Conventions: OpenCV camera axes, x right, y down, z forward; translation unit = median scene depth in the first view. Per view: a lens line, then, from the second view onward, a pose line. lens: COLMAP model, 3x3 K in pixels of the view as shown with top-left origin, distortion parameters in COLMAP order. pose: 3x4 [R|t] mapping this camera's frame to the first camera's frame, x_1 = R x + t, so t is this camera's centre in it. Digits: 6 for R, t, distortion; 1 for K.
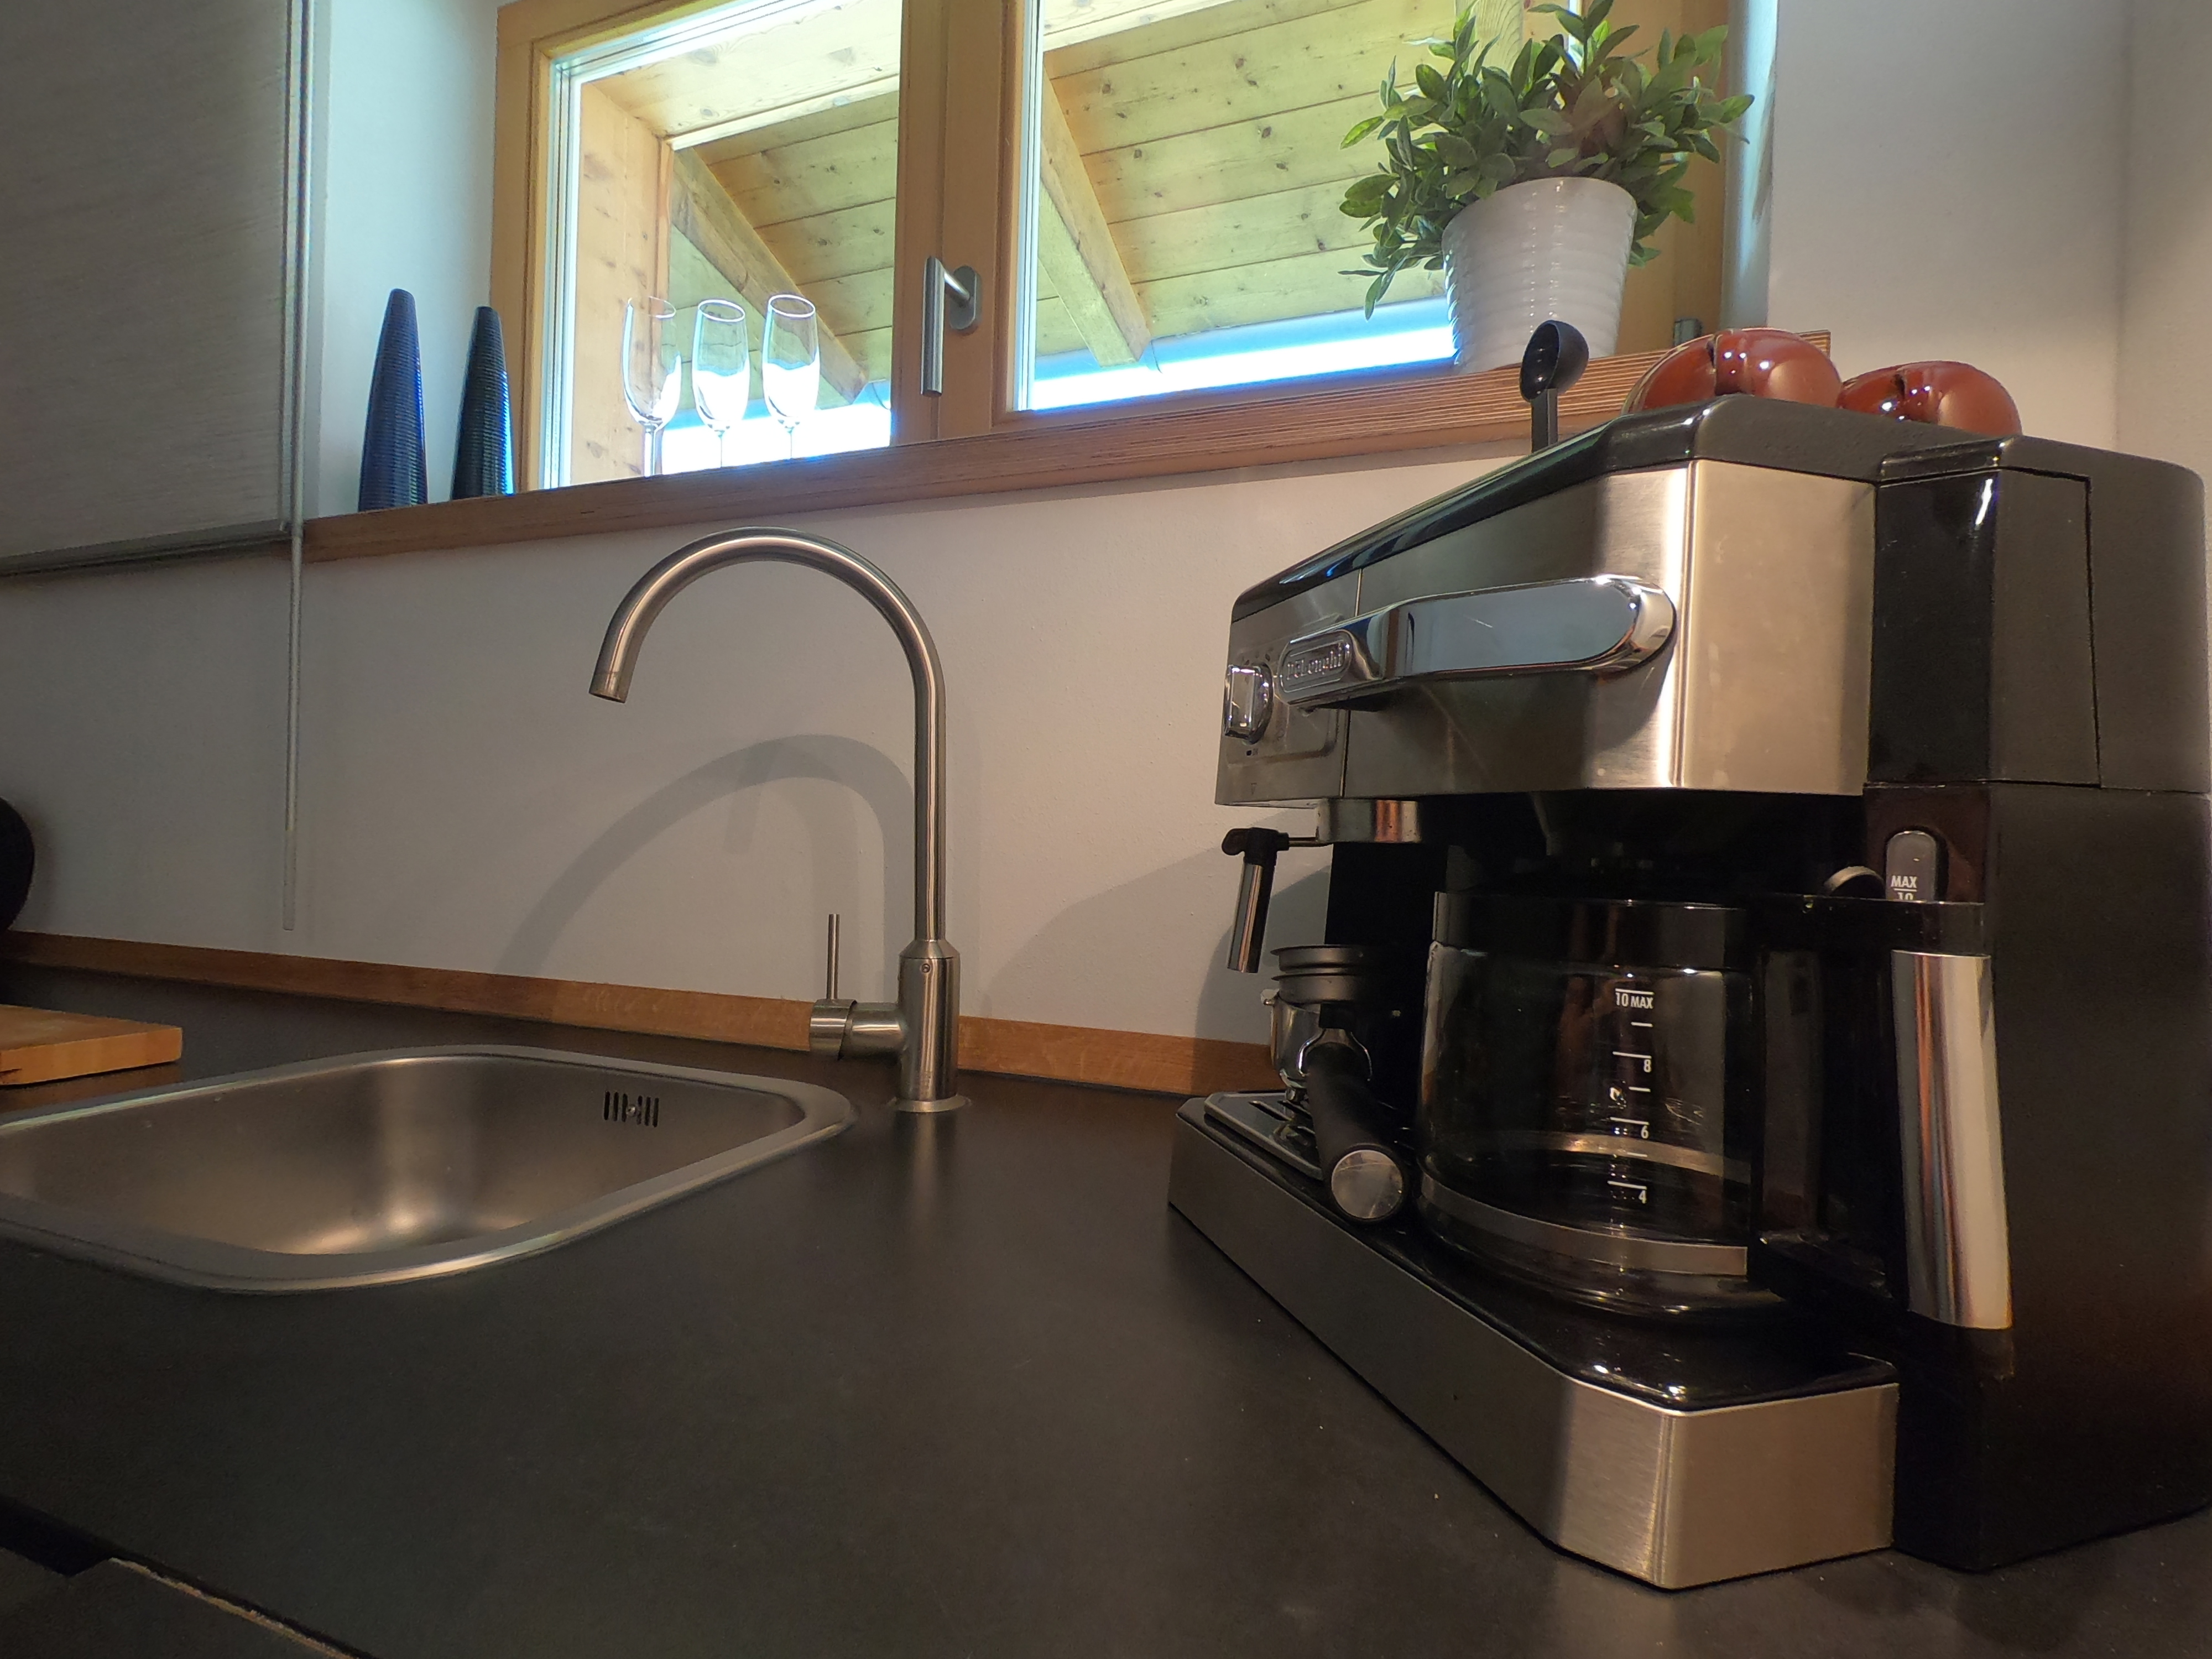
lens RADIAL K [[1113.7, 0, 1098.6], [0, 1113.7, 831.2], [0, 0, 1]] dist [0.003997, 0.000900]
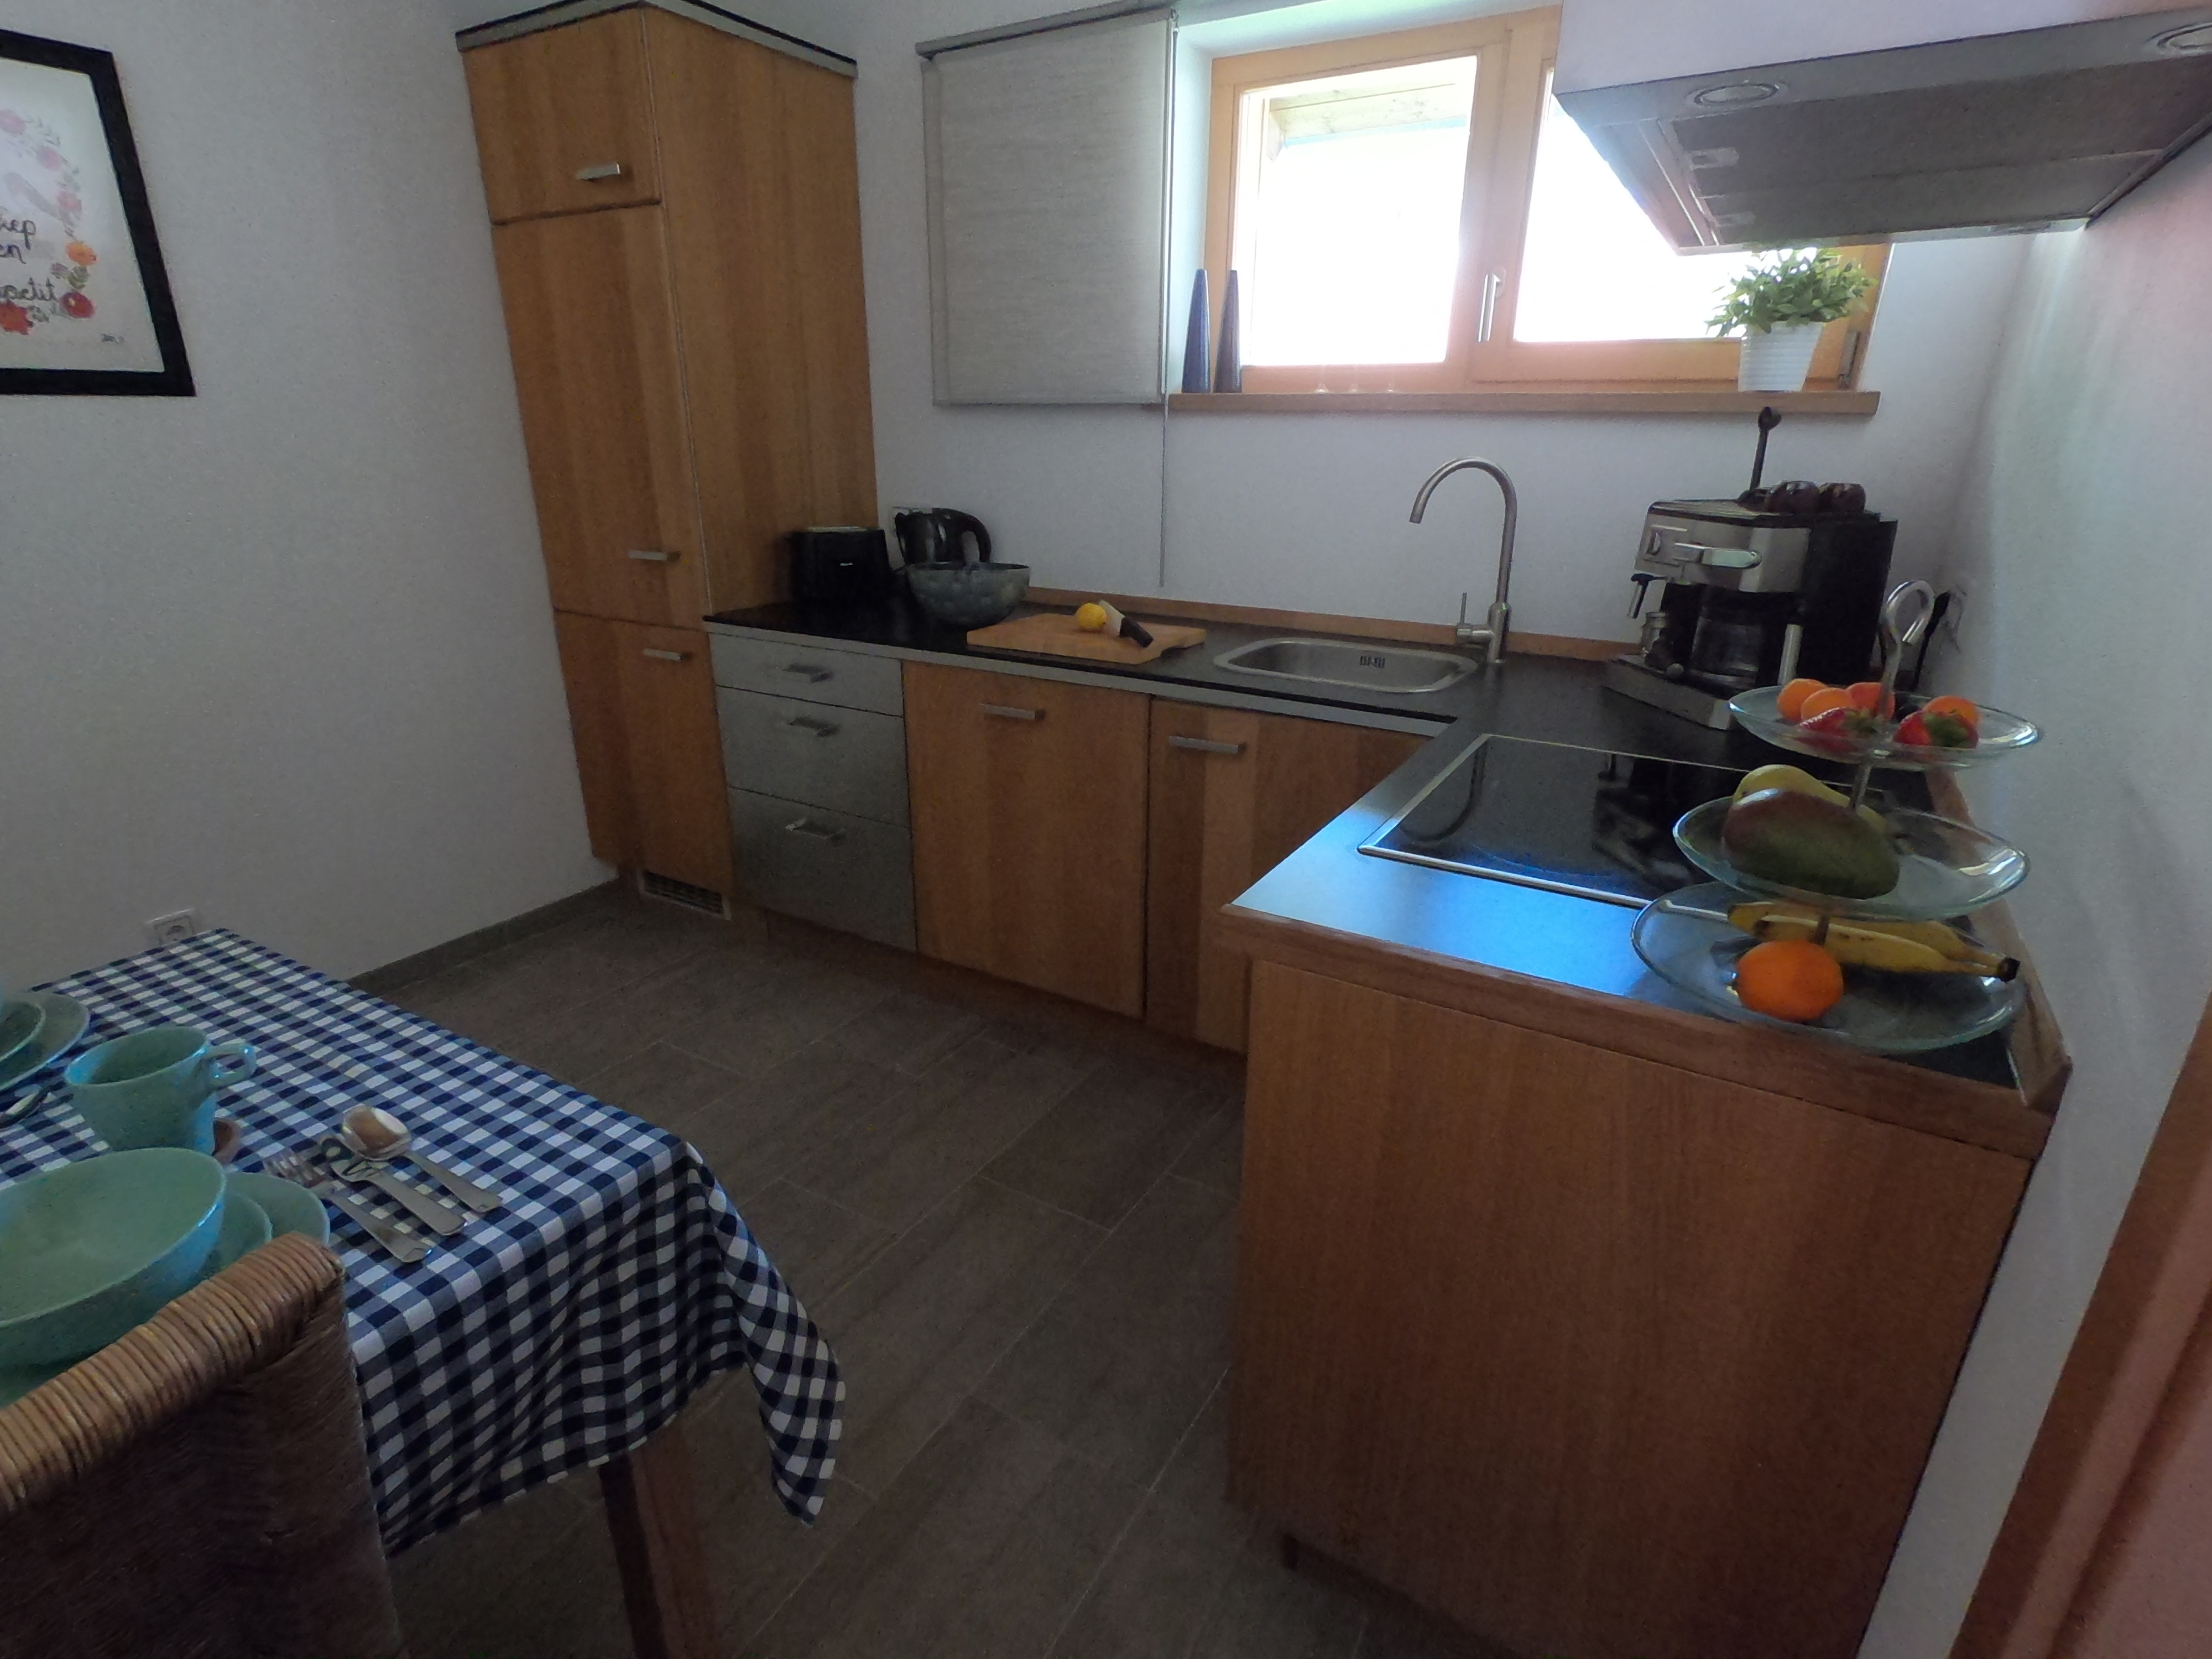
lens RADIAL K [[1113.7, 0, 1098.6], [0, 1113.7, 831.2], [0, 0, 1]] dist [0.003997, 0.000900]
pose [[0.986756, 0.039617, -0.157300, -0.693127], [0.017969, 0.937052, 0.348726, -0.363096], [0.161214, -0.346934, 0.923930, -1.973585]]
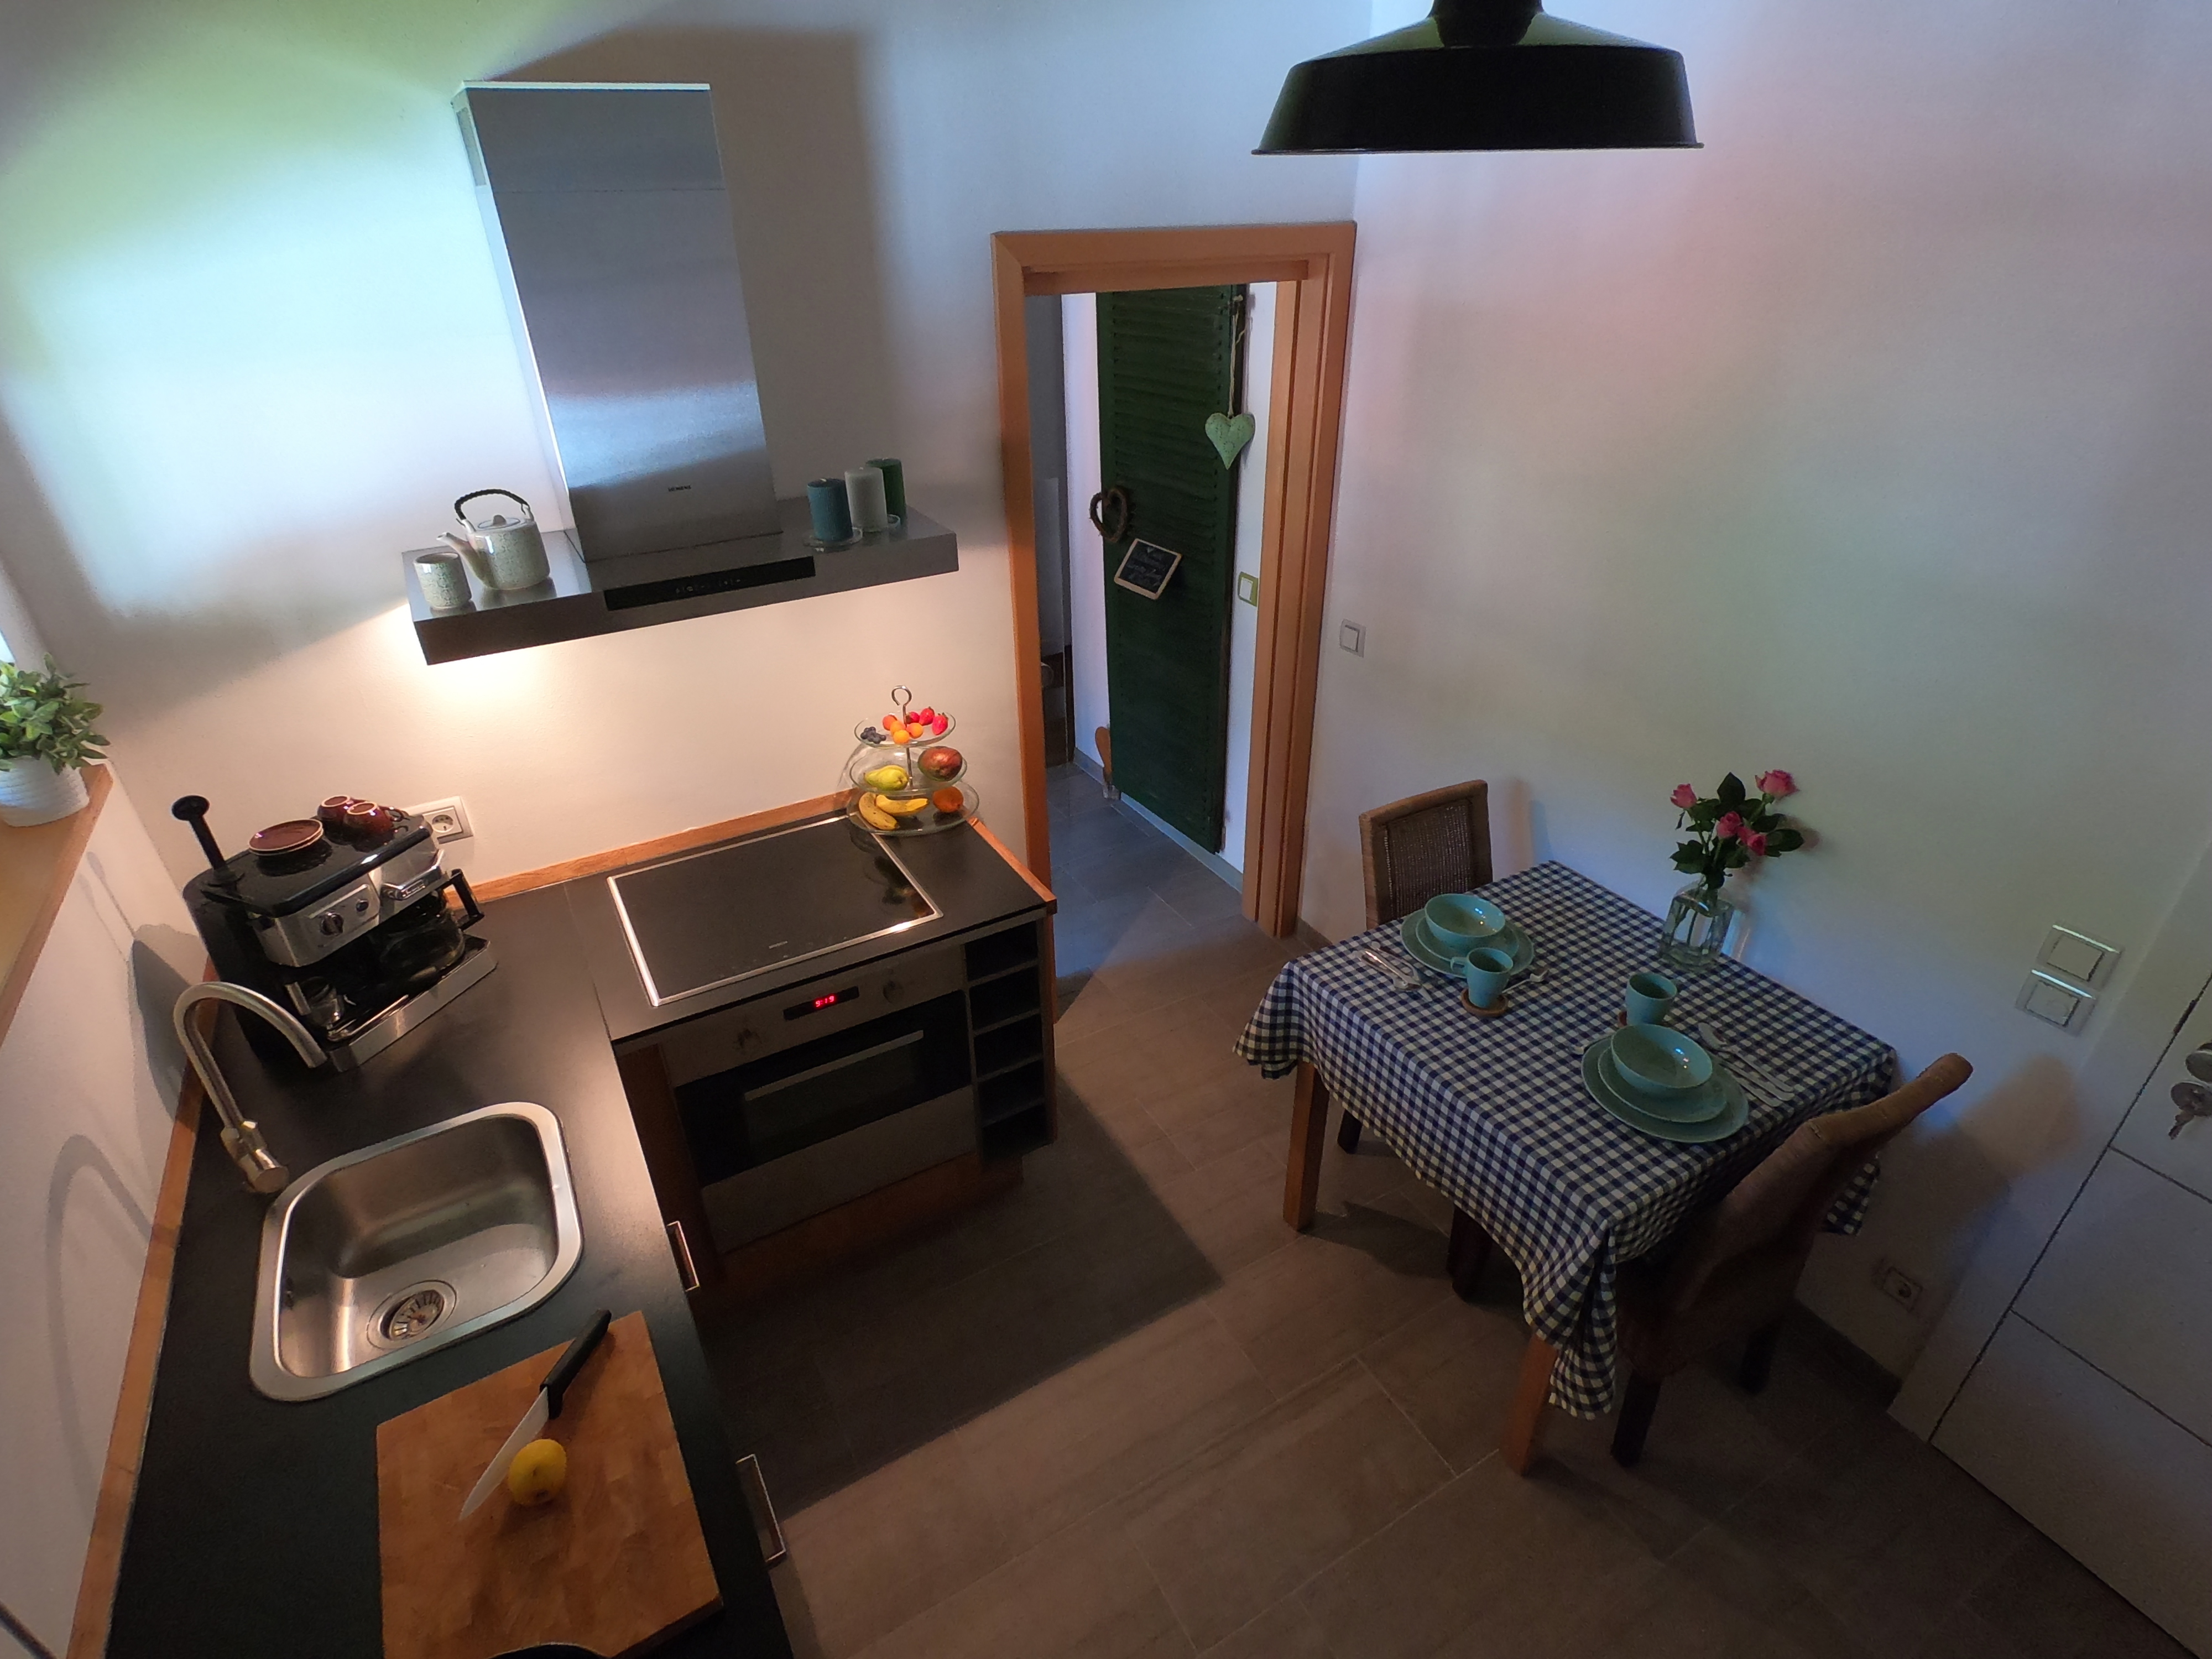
lens RADIAL K [[1113.7, 0, 1098.6], [0, 1113.7, 831.2], [0, 0, 1]] dist [0.003997, 0.000900]
pose [[-0.783337, -0.325206, 0.529740, -2.349245], [-0.014561, 0.861590, 0.507397, -1.474599], [-0.621427, 0.389749, -0.679650, 1.183376]]
